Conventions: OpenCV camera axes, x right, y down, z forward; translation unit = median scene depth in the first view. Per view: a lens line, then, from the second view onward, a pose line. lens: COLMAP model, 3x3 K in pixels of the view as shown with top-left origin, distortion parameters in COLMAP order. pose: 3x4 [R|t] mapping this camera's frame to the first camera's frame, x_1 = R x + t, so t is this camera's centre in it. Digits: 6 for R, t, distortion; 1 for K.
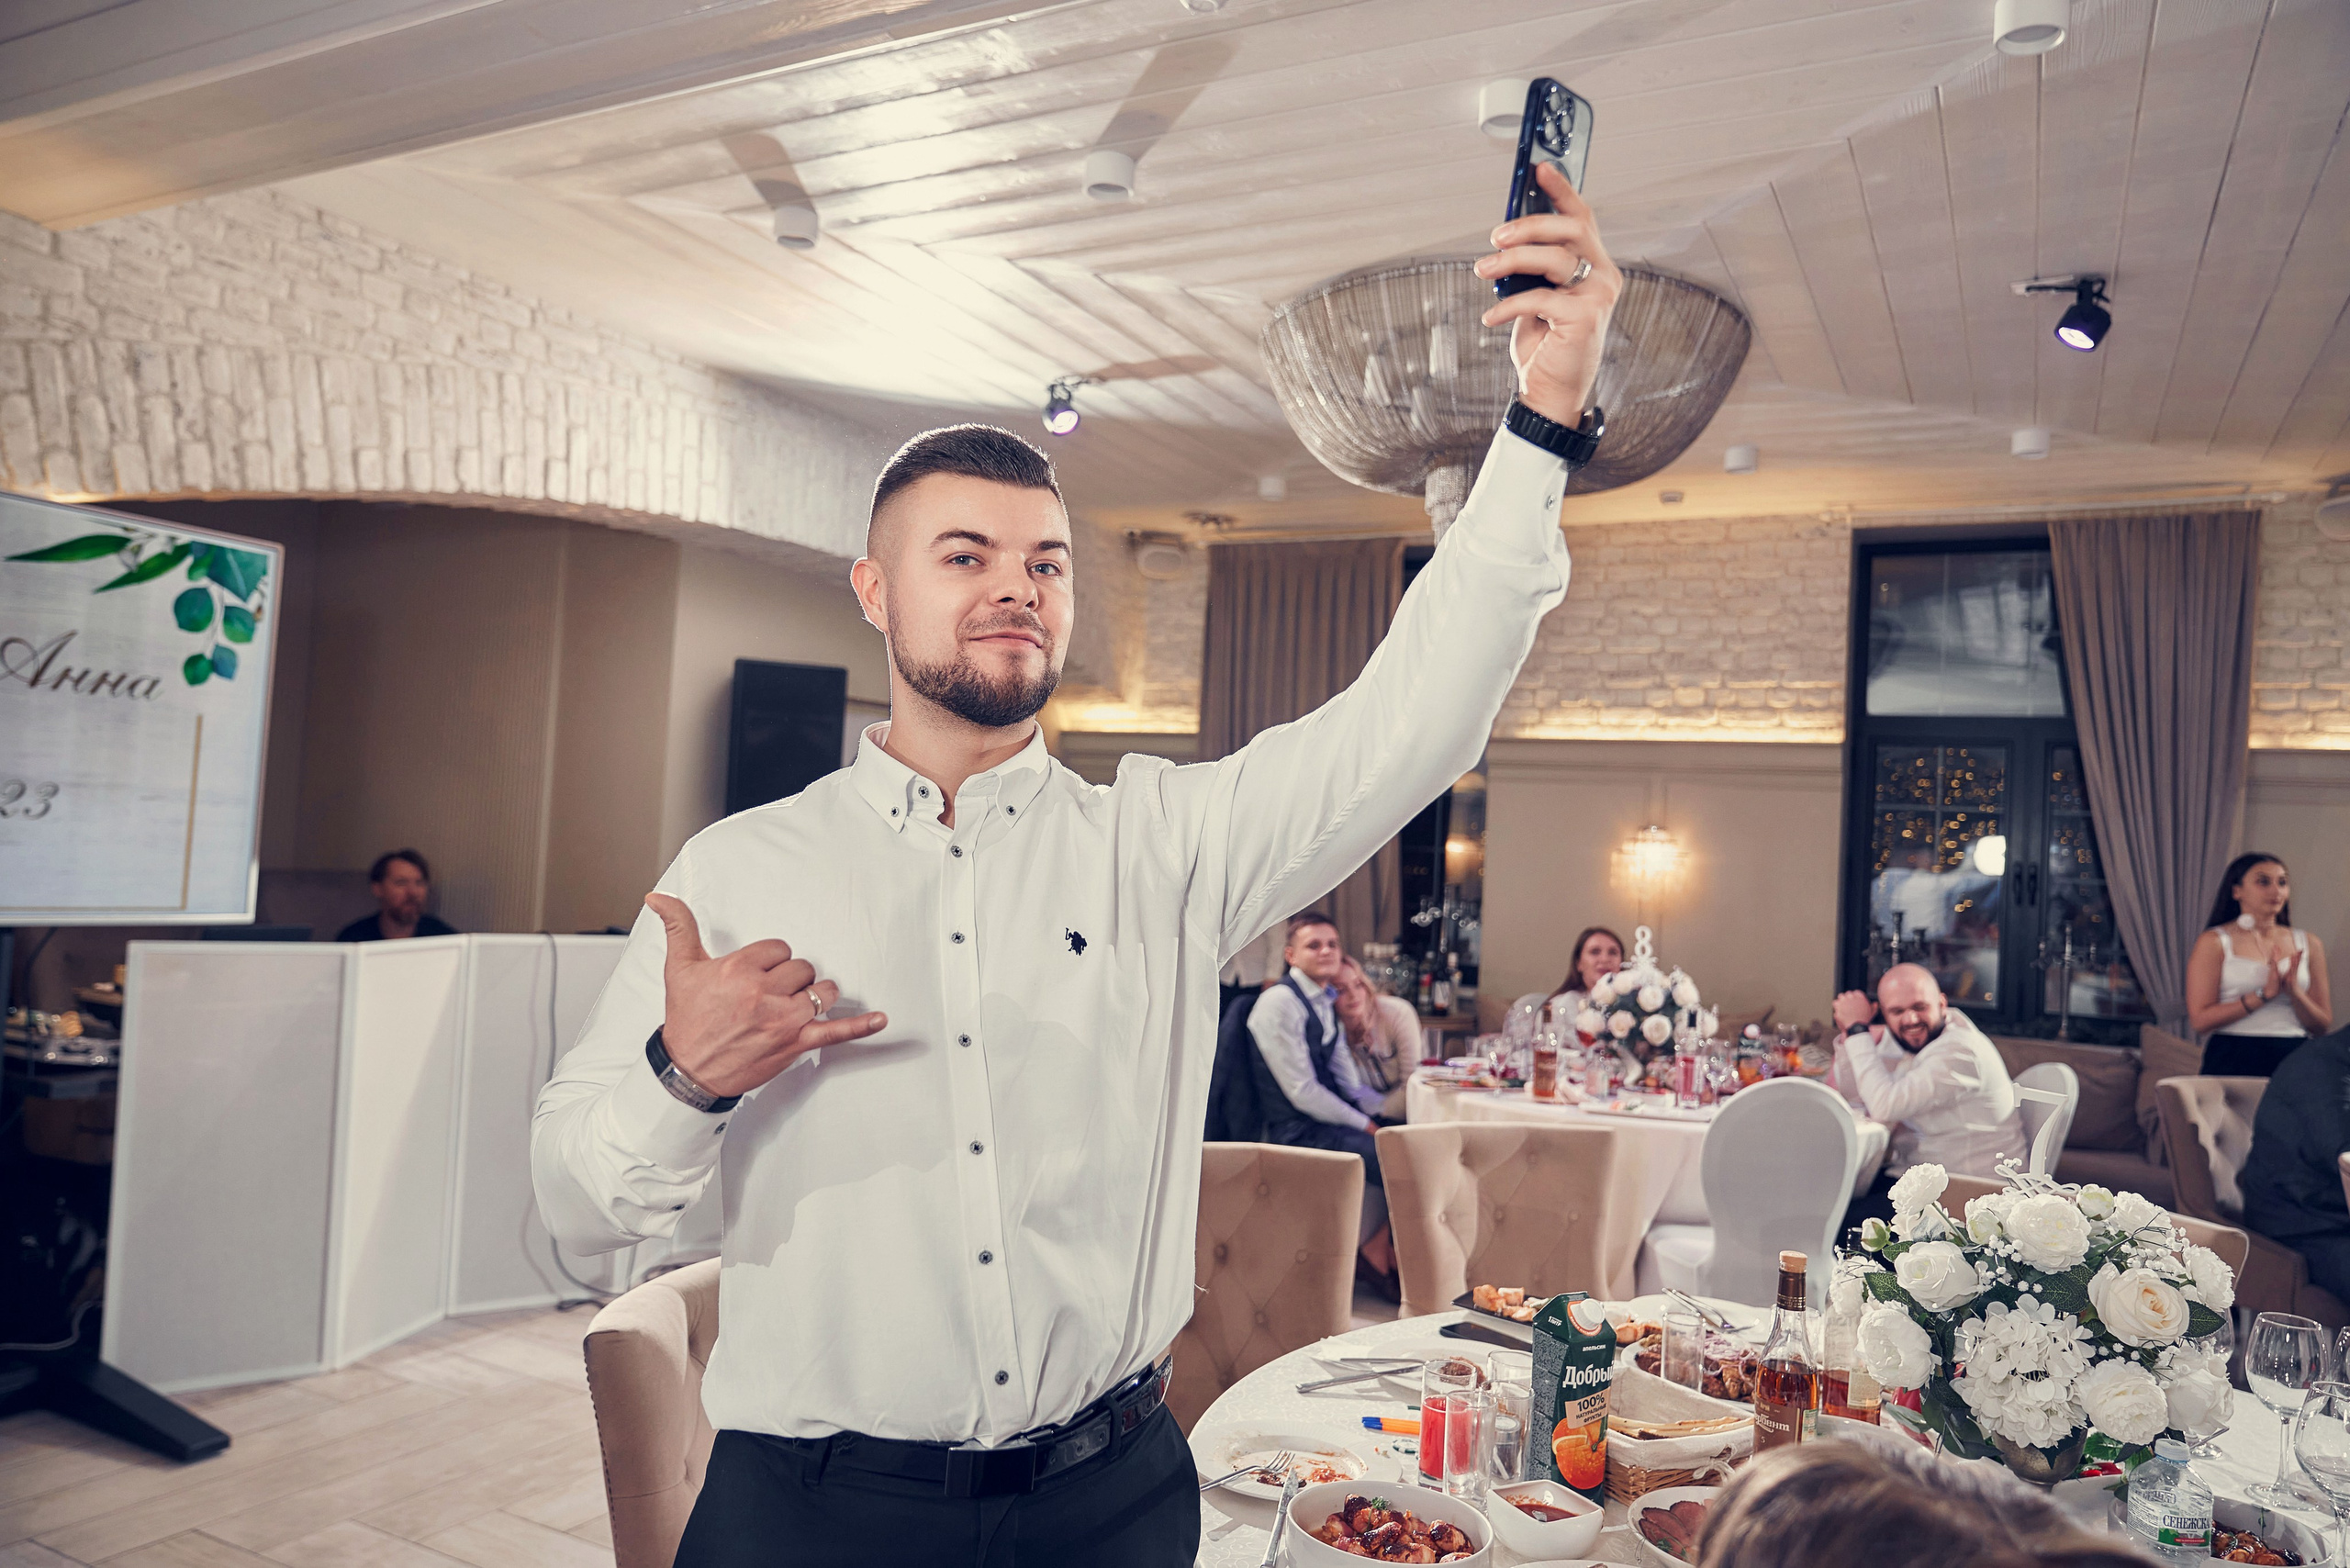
lens RADIAL K [[1632.6, 0, 1186.9], [0, 1632.6, 792.4], [0, 0, 1]] dist [-0.023875, 0.021978]
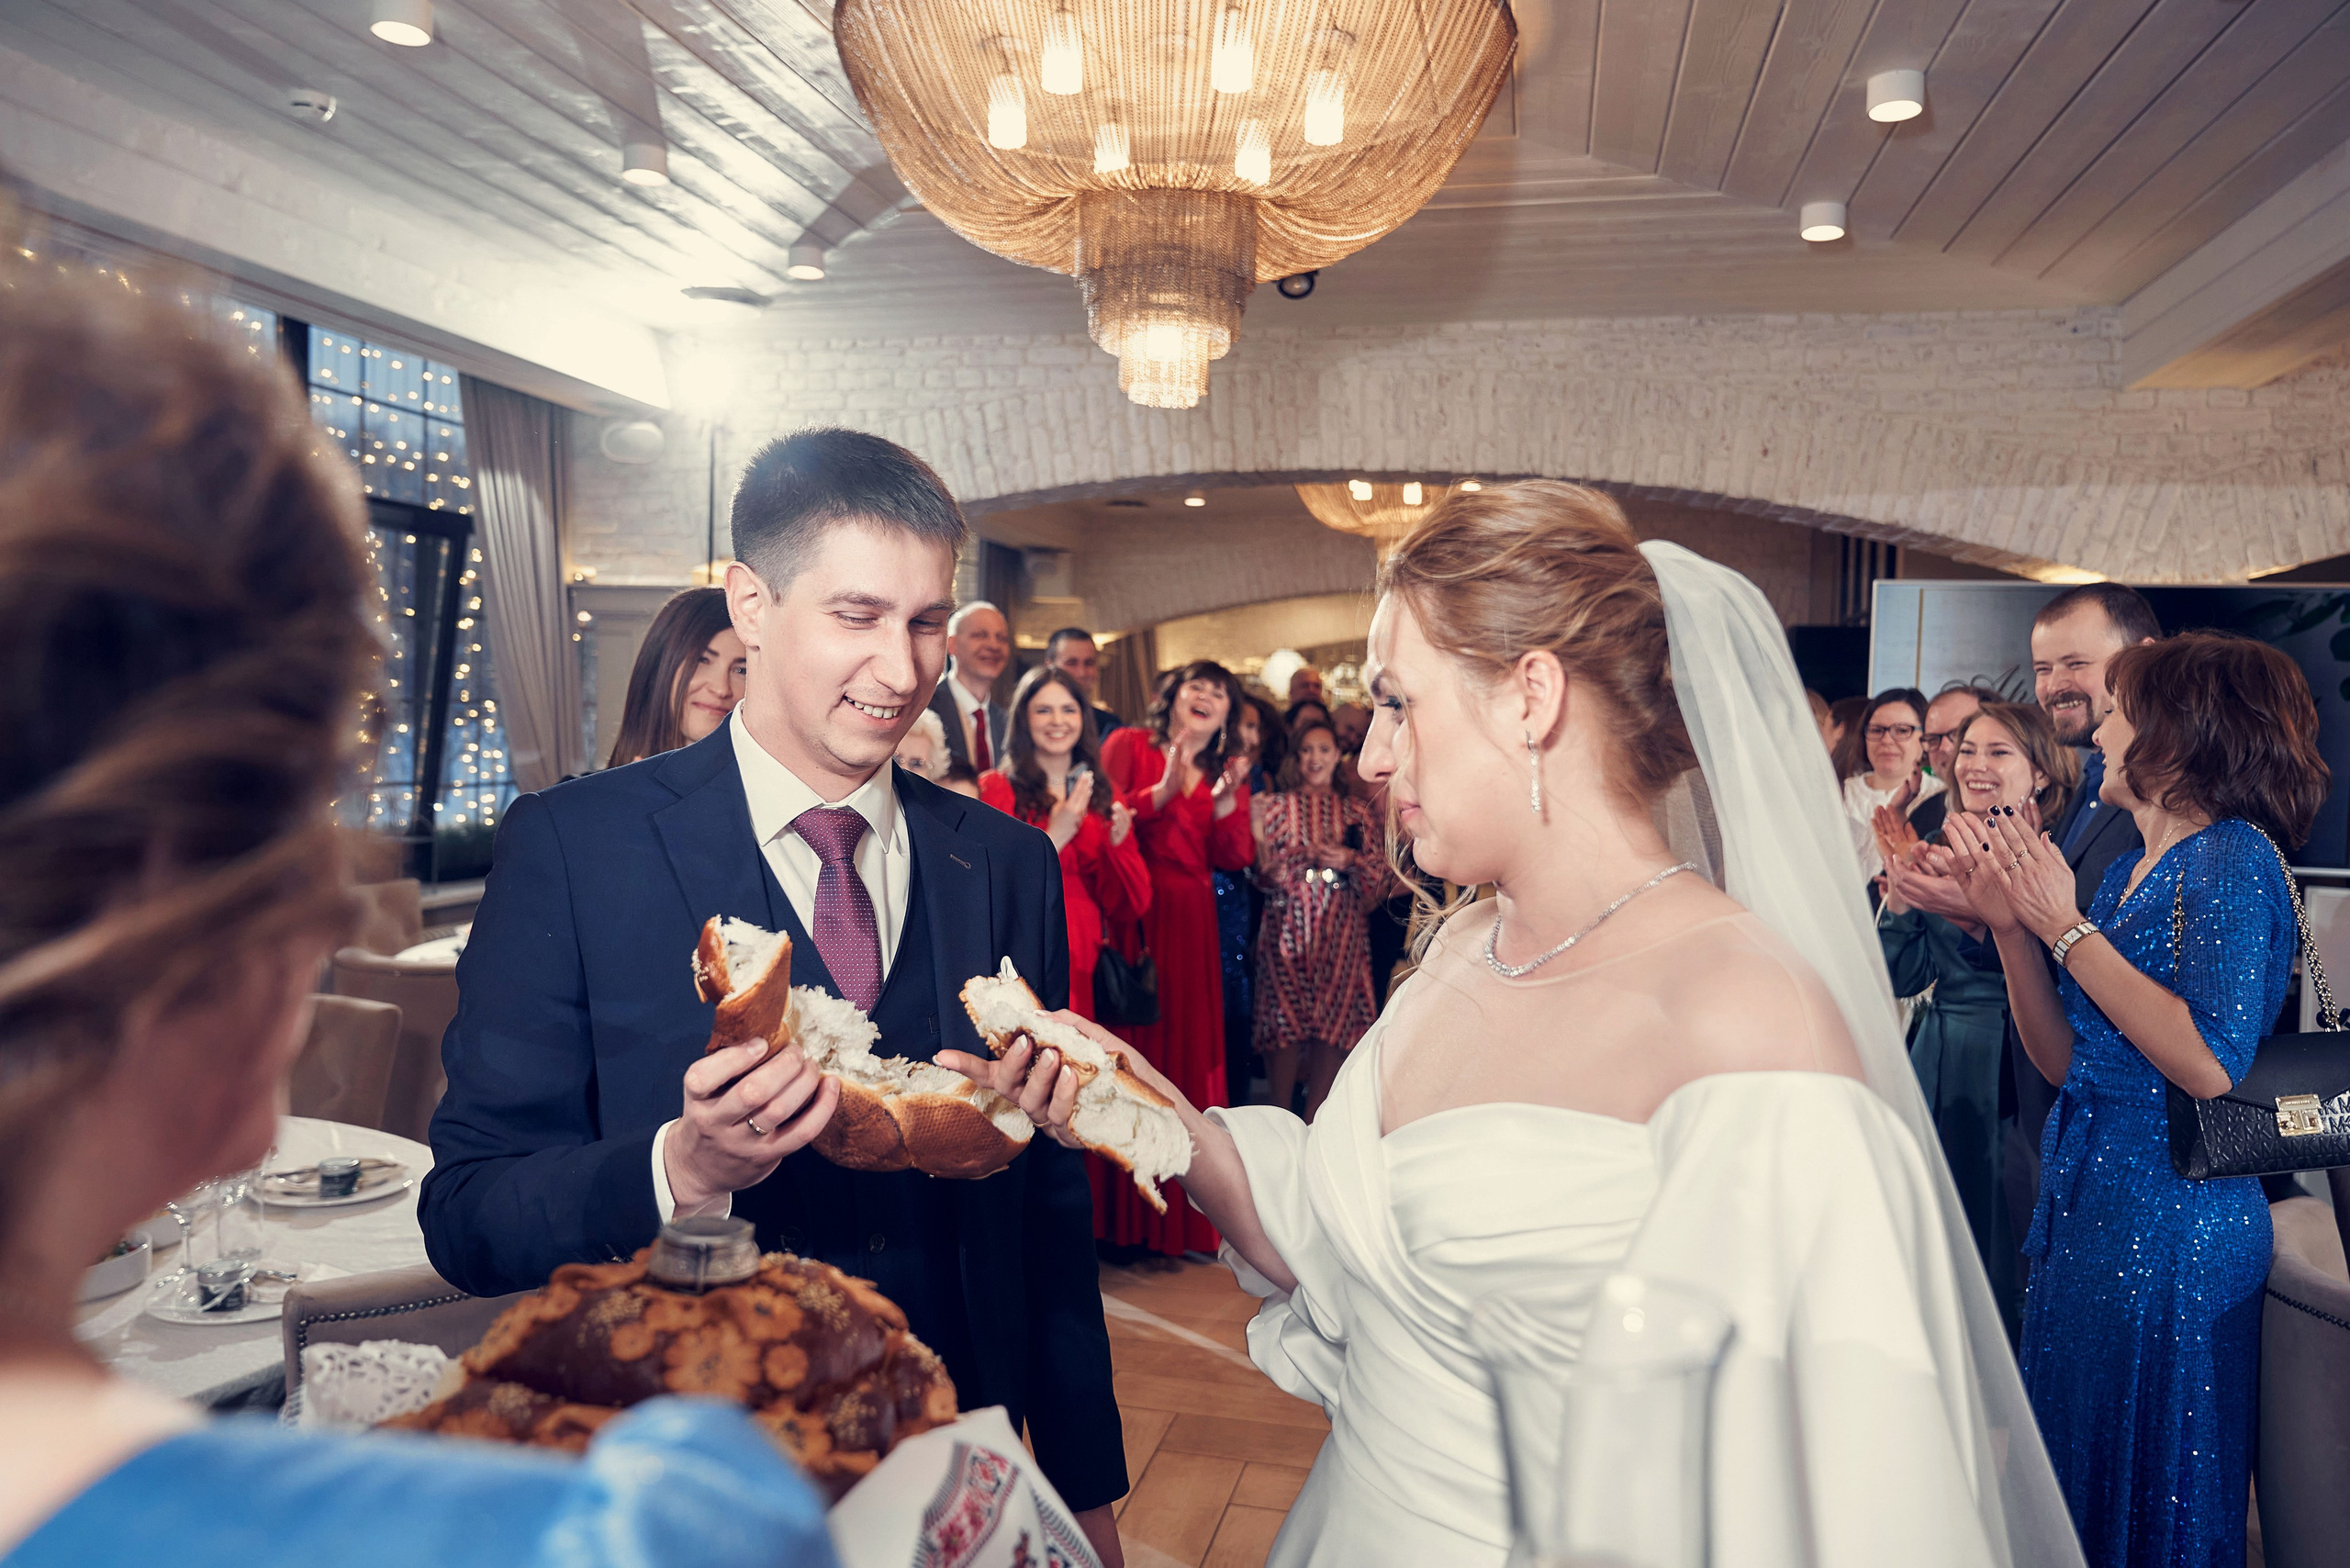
lens RADIAL K [[1613.6, 0, 1166.3], [0, 1613.6, 794.3], [0, 0, 1]] dist [-0.005086, -0.005754]
pose [[0.237692, -0.002492, -0.971337, 0.404307], [0.025347, 0.999672, 0.003638, -0.015834], [0.971010, -0.025485, 0.237677, -0.245687]]
